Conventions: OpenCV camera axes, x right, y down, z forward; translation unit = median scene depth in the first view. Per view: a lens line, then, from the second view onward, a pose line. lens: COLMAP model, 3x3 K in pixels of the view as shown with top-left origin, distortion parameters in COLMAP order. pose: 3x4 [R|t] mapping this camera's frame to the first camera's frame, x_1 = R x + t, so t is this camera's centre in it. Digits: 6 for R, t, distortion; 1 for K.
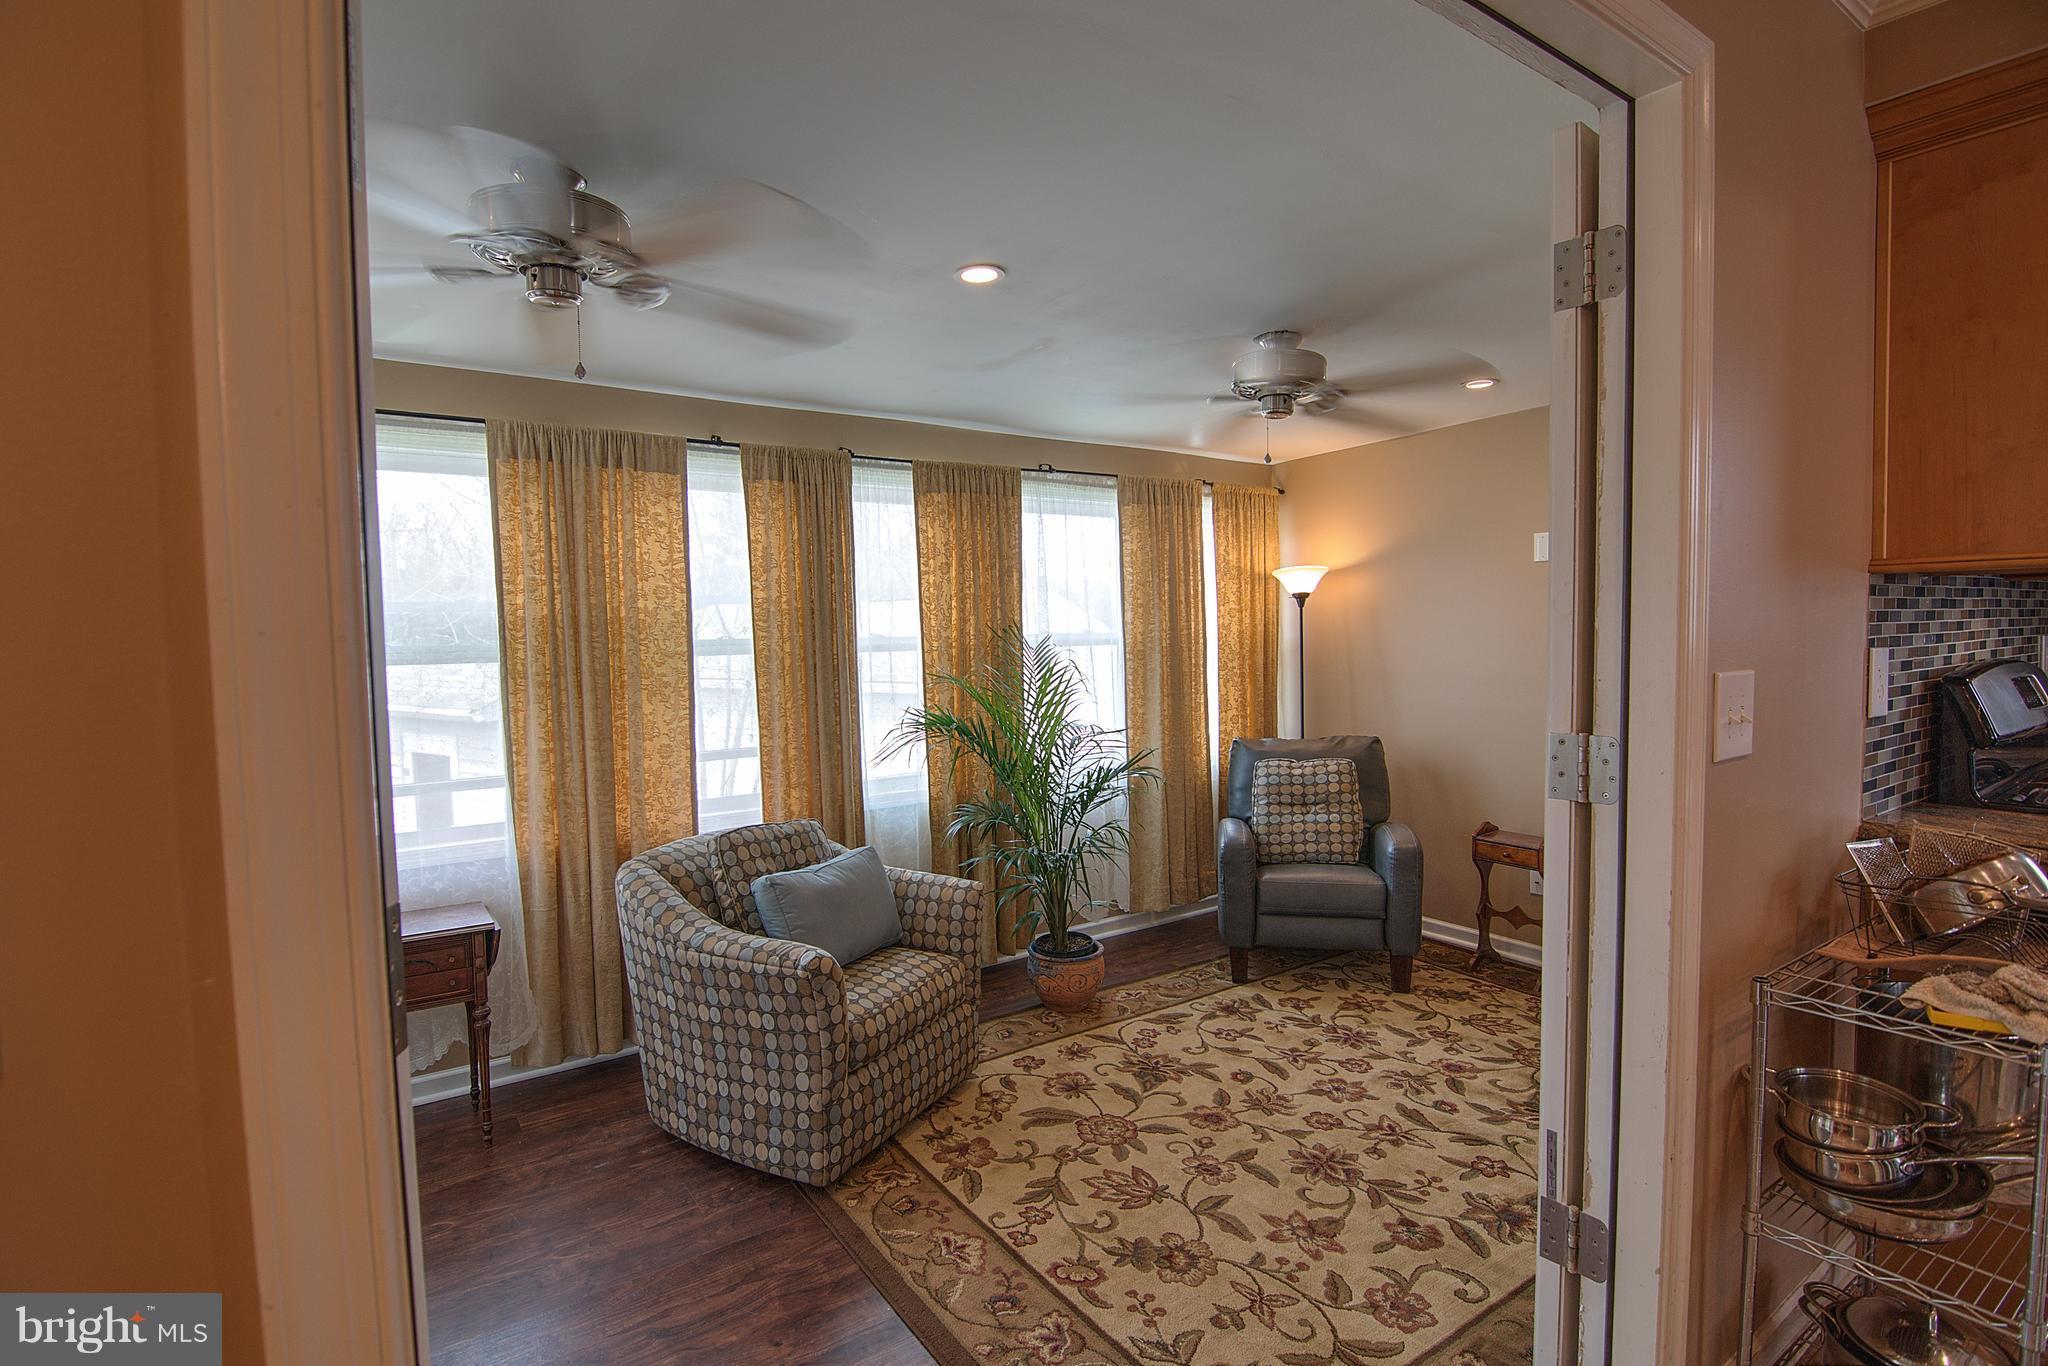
lens RADIAL K [[986.5, 0, 1031.6], [0, 986.5, 682.6], [0, 0, 1]] dist [-0.009321, -0.008917]
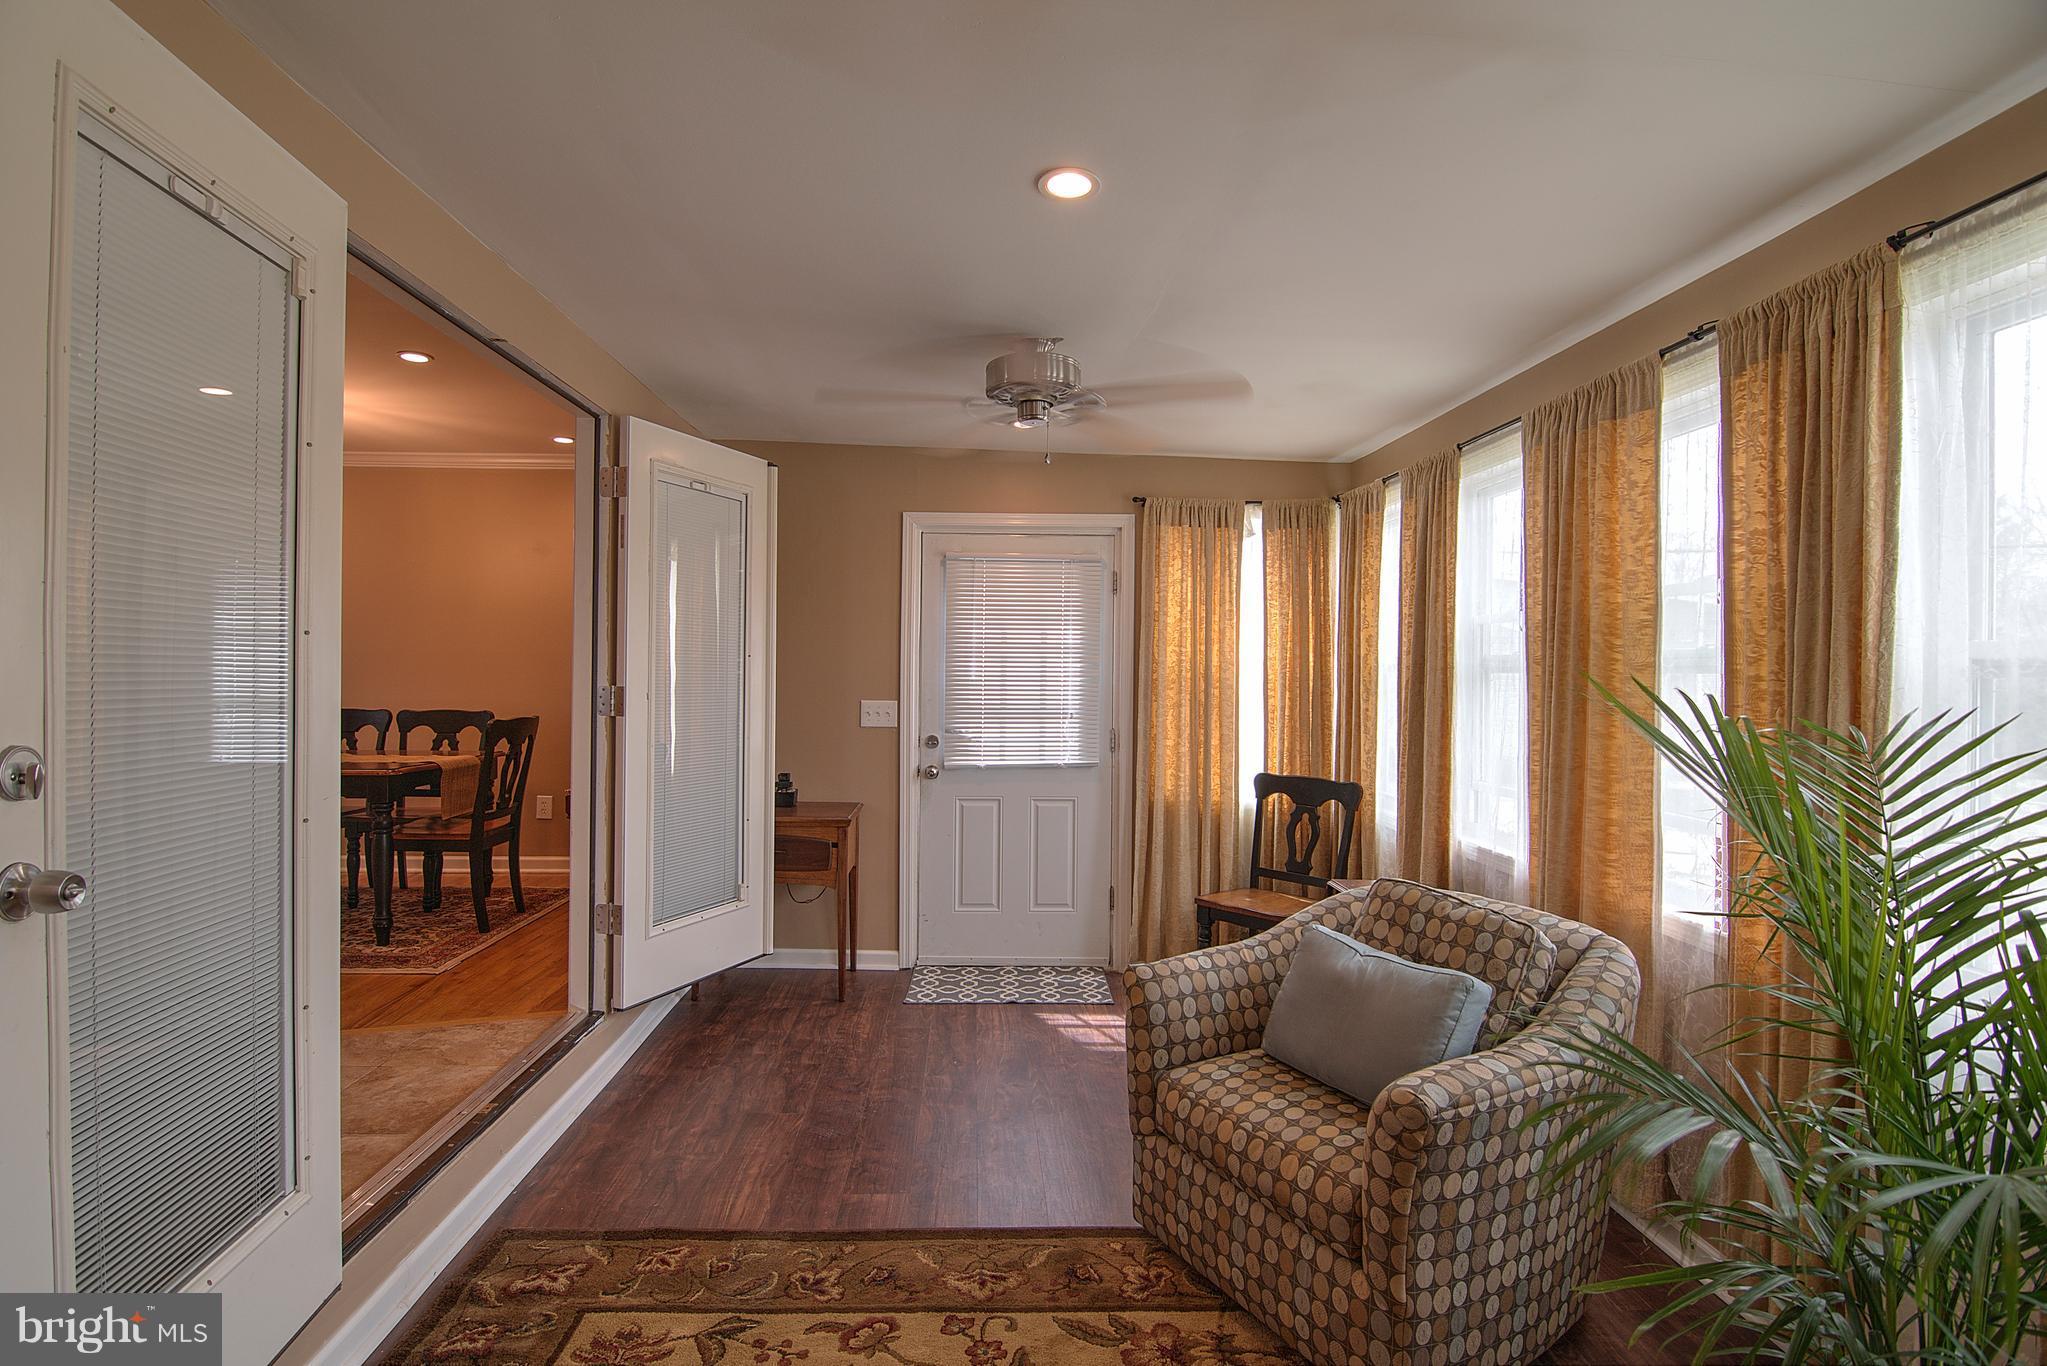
lens RADIAL K [[986.0, 0, 1017.7], [0, 986.0, 671.4], [0, 0, 1]] dist [-0.009321, -0.008917]
pose [[-0.539970, 0.021205, -0.841417, 0.434509], [-0.048455, 0.997241, 0.056228, -0.040147], [0.840288, 0.071132, -0.537453, 0.940120]]
